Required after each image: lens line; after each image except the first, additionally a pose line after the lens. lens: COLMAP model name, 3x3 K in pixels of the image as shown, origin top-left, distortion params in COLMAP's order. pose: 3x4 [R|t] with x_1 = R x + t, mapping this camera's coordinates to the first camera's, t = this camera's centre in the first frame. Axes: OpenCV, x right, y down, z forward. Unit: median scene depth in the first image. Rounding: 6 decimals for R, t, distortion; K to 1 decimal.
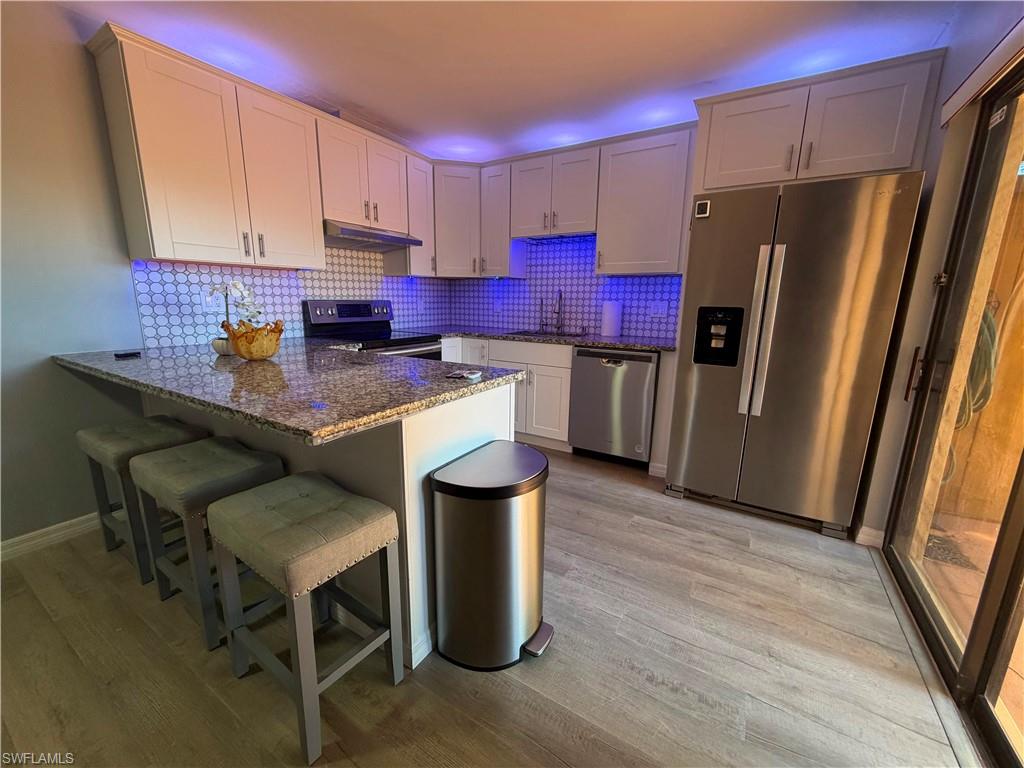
lens RADIAL K [[408.7, 0, 508.6], [0, 408.7, 382.6], [0, 0, 1]] dist [0.001138, -0.000594]
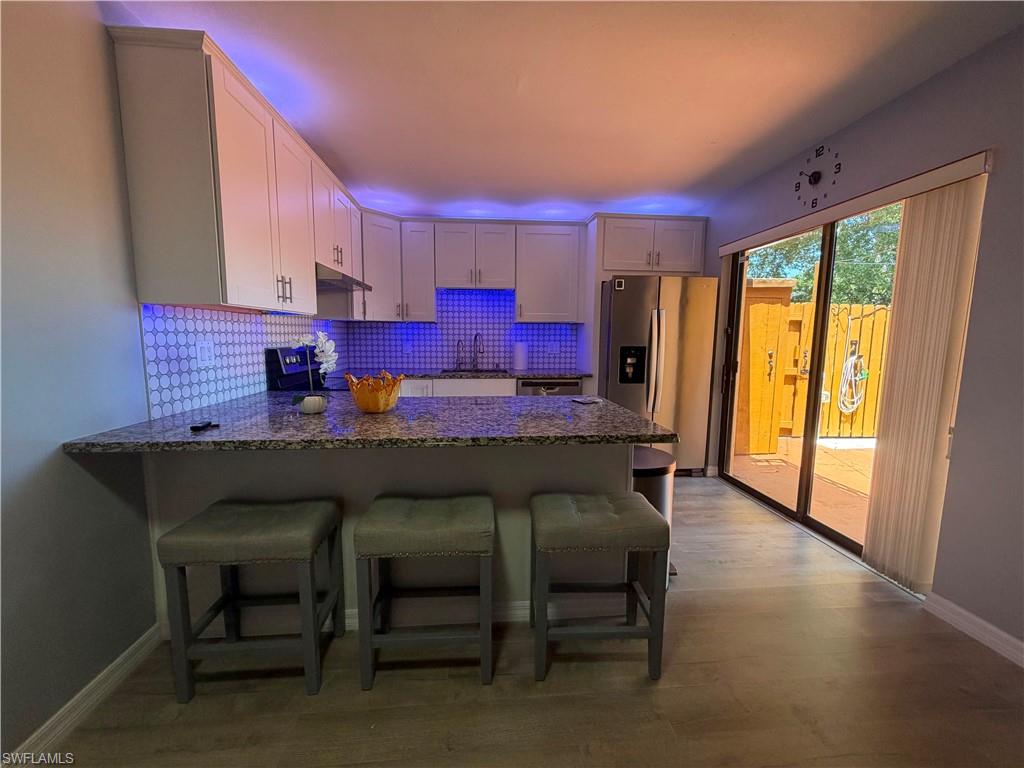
lens RADIAL K [[408.7, 0, 509.9], [0, 408.7, 382.5], [0, 0, 1]] dist [0.001138, -0.000594]
pose [[0.804648, -0.075958, 0.588874, -0.575363], [0.125458, 0.991141, -0.043583, -0.027455], [-0.580347, 0.108948, 0.807049, 0.017623]]
